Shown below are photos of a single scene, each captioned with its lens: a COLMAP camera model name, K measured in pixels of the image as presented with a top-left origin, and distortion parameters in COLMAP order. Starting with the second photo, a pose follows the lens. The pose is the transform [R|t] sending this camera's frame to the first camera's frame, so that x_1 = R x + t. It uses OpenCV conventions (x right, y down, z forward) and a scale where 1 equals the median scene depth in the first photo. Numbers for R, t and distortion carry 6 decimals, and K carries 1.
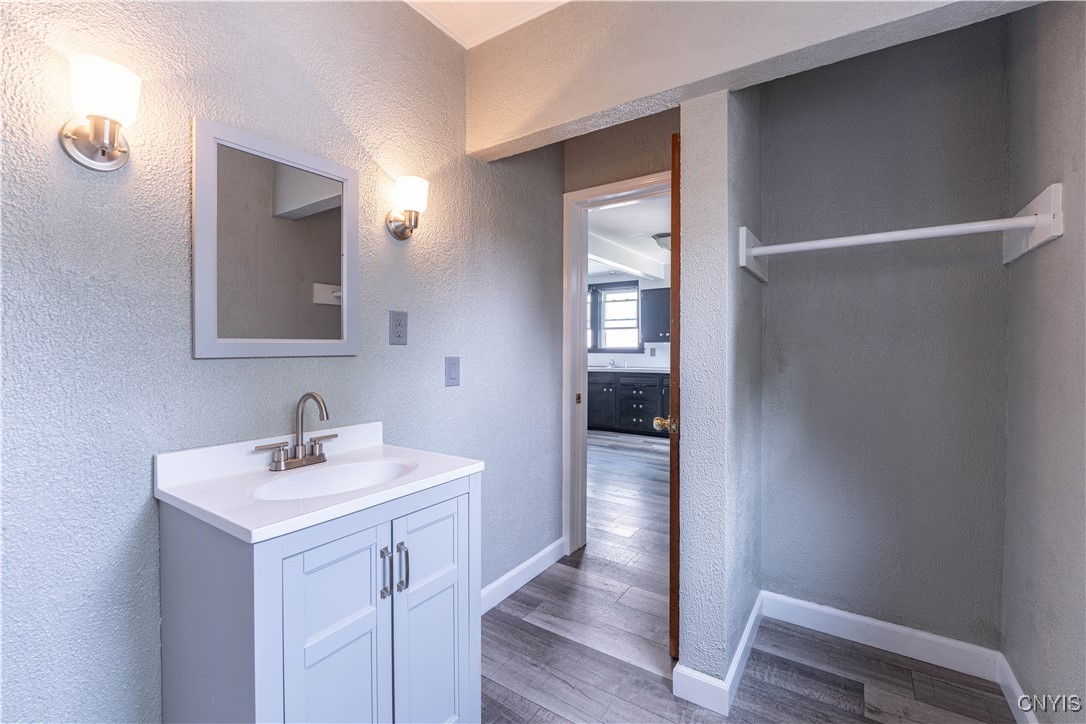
lens RADIAL K [[451.9, 0, 537.0], [0, 451.9, 351.9], [0, 0, 1]] dist [-0.010018, -0.000591]
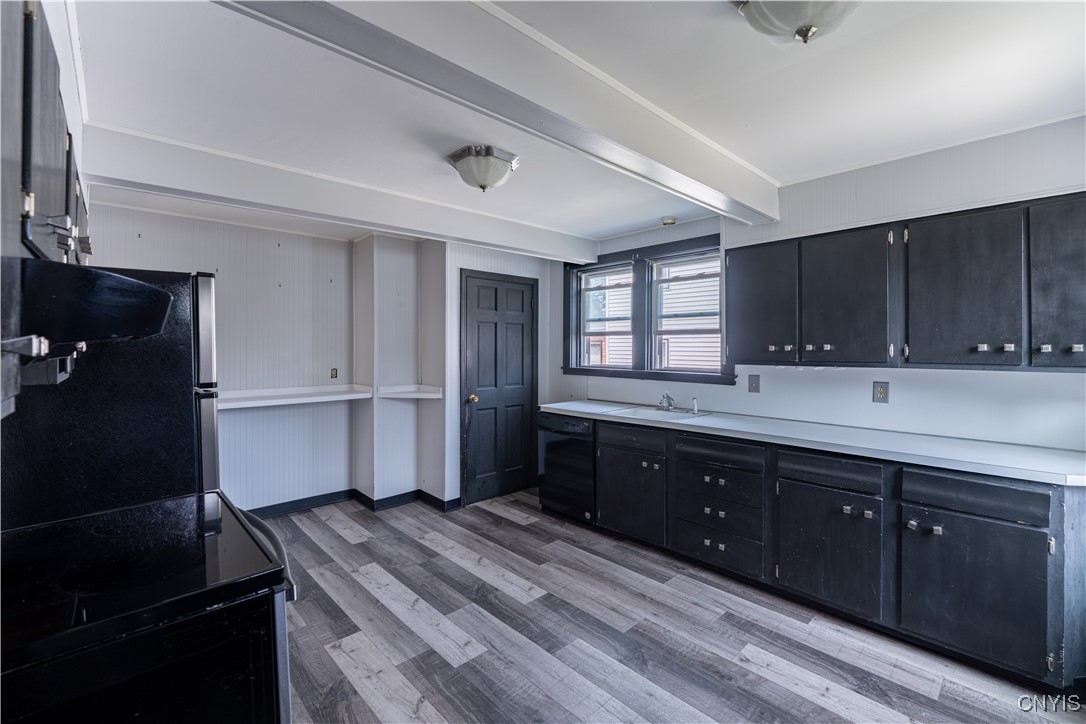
lens RADIAL K [[466.3, 0, 542.9], [0, 466.3, 350.2], [0, 0, 1]] dist [-0.001558, -0.000277]
pose [[0.980062, 0.001820, -0.198685, 0.132456], [-0.001122, 0.999993, 0.003628, -0.034568], [0.198690, -0.003333, 0.980057, 0.463368]]
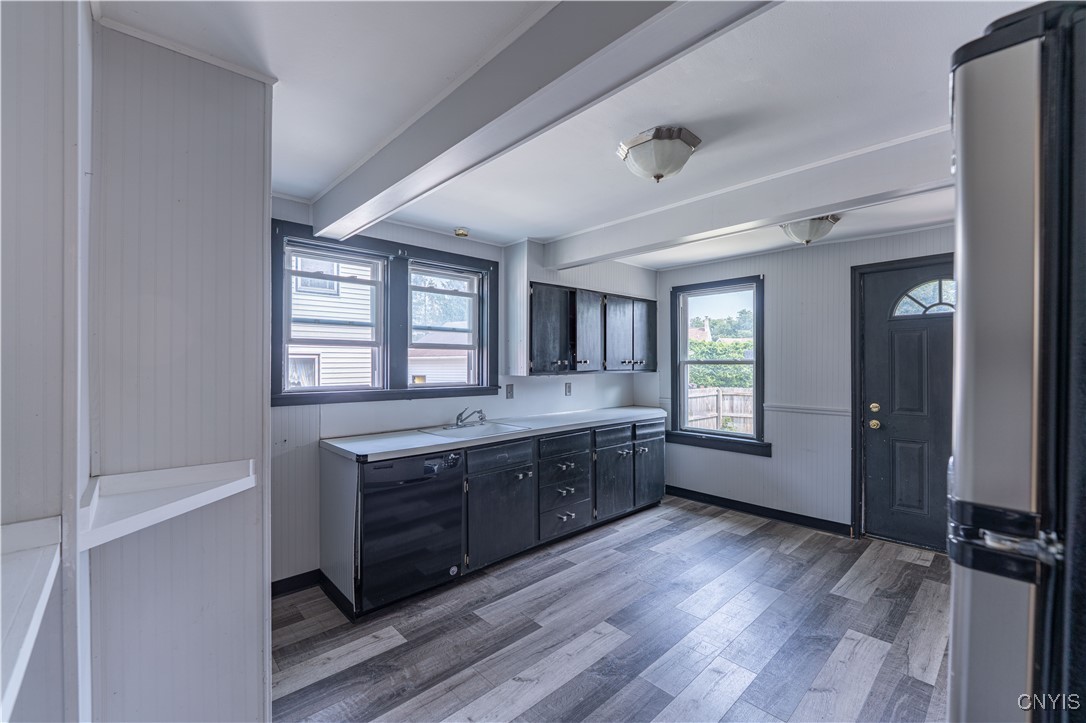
lens RADIAL K [[445.8, 0, 540.0], [0, 445.8, 365.8], [0, 0, 1]] dist [-0.011004, -0.000996]
pose [[0.210535, -0.004088, 0.977578, -0.285111], [0.003288, 0.999989, 0.003473, -0.033367], [-0.977581, 0.002483, 0.210546, 0.814784]]
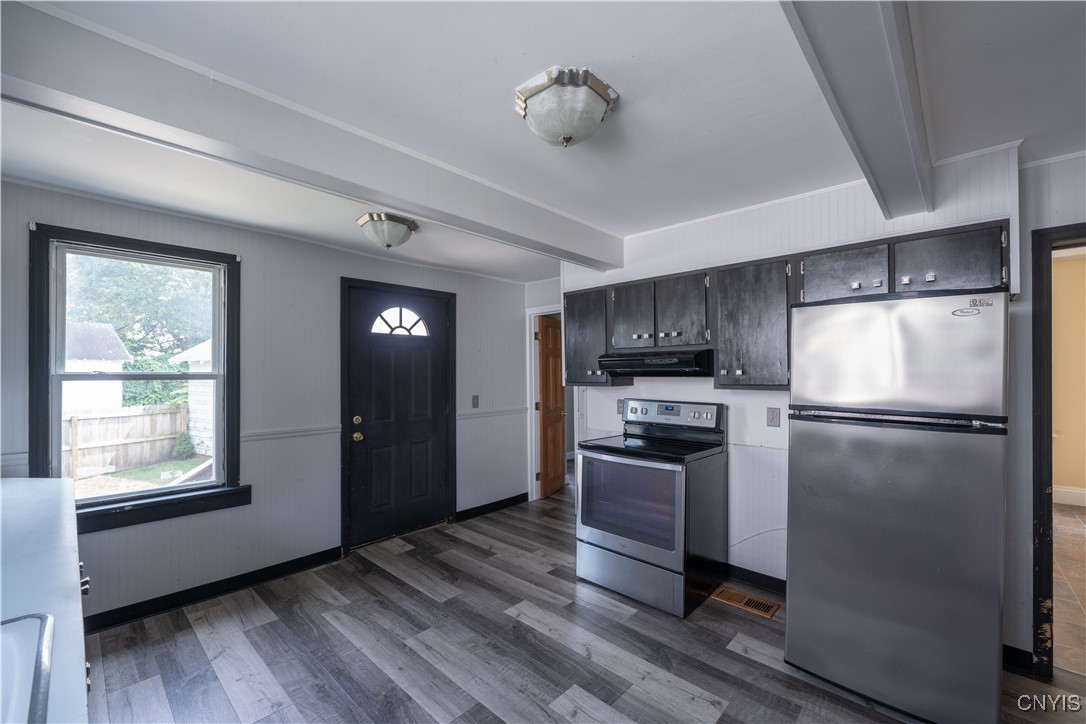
lens RADIAL K [[445.8, 0, 540.0], [0, 445.8, 366.3], [0, 0, 1]] dist [-0.011004, -0.000996]
pose [[-0.990025, 0.006465, 0.140745, 0.001071], [0.004786, 0.999913, -0.012264, -0.037940], [-0.140813, -0.011468, -0.989970, 1.030212]]
